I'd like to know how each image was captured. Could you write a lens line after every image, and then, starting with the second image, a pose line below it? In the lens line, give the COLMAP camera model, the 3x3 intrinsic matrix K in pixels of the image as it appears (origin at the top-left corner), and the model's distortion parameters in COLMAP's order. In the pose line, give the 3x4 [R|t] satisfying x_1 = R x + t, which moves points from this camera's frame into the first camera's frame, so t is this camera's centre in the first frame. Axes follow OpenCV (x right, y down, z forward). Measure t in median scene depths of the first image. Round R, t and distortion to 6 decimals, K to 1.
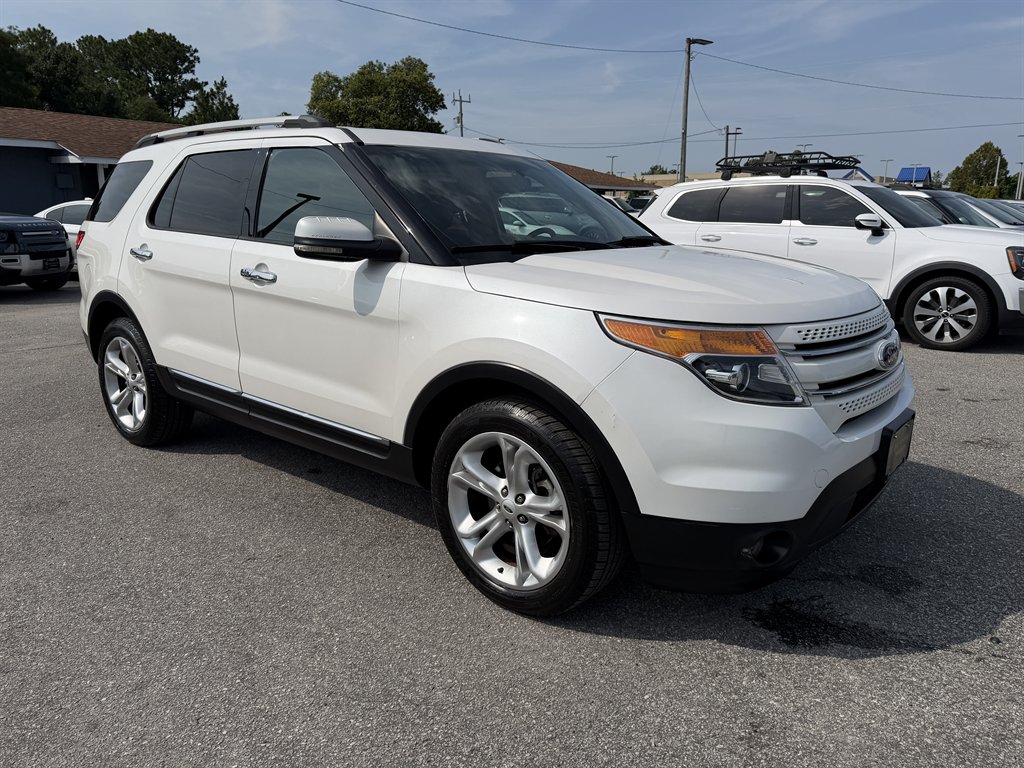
lens RADIAL K [[743.2, 0, 511.9], [0, 743.2, 380.1], [0, 0, 1]] dist [0.052013, -0.061084]
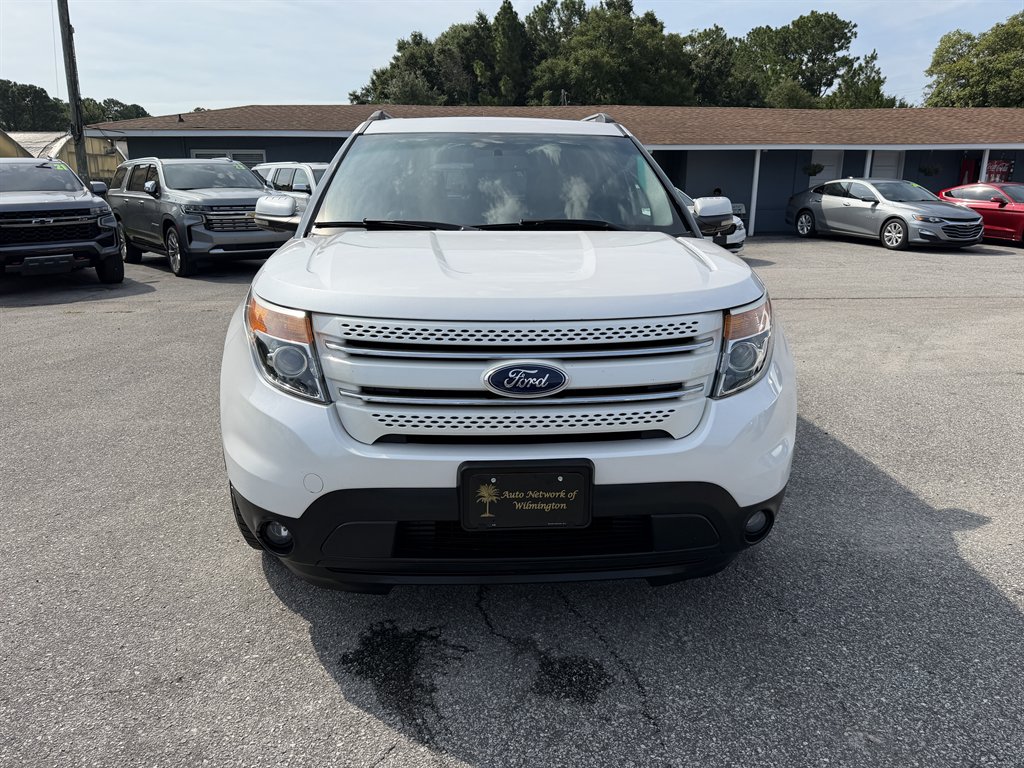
lens RADIAL K [[743.2, 0, 516.6], [0, 743.2, 379.9], [0, 0, 1]] dist [0.052013, -0.061084]
pose [[0.674785, 0.181170, -0.715432, 0.068178], [-0.162945, 0.982051, 0.094999, -0.006842], [0.719802, 0.052472, 0.692194, 0.030190]]
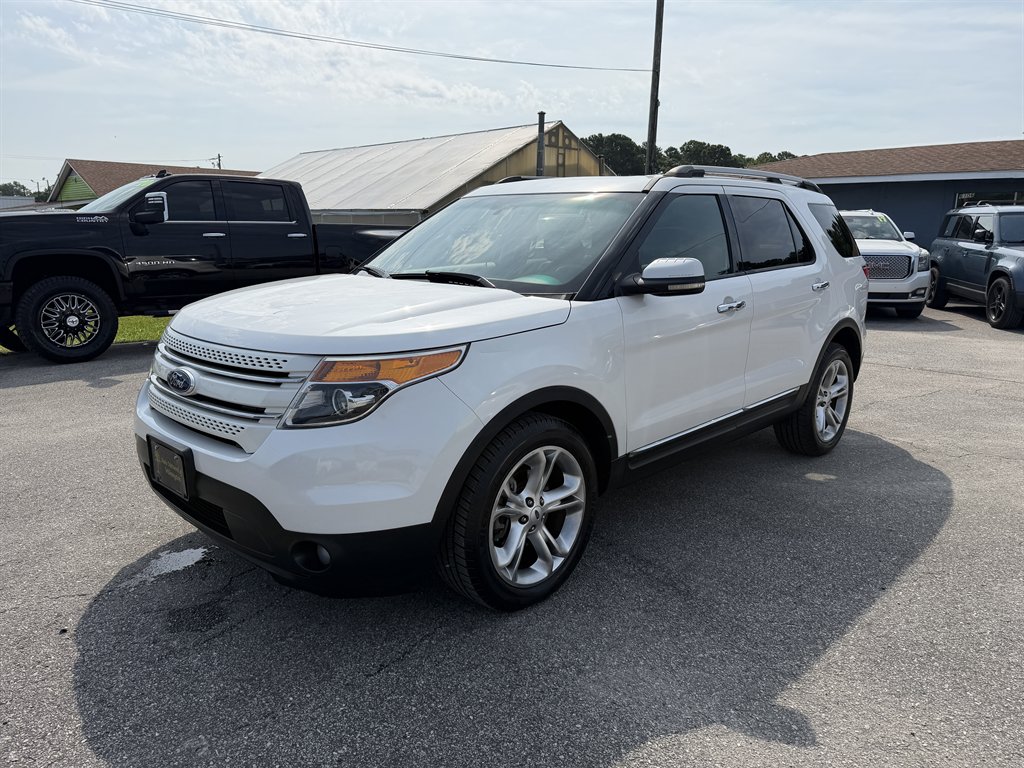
lens RADIAL K [[743.2, 0, 508.2], [0, 743.2, 377.6], [0, 0, 1]] dist [0.052013, -0.061084]
pose [[-0.110950, 0.190852, -0.975328, 0.097593], [-0.230852, 0.949595, 0.212077, -0.024438], [0.966642, 0.248687, -0.061299, 0.099600]]
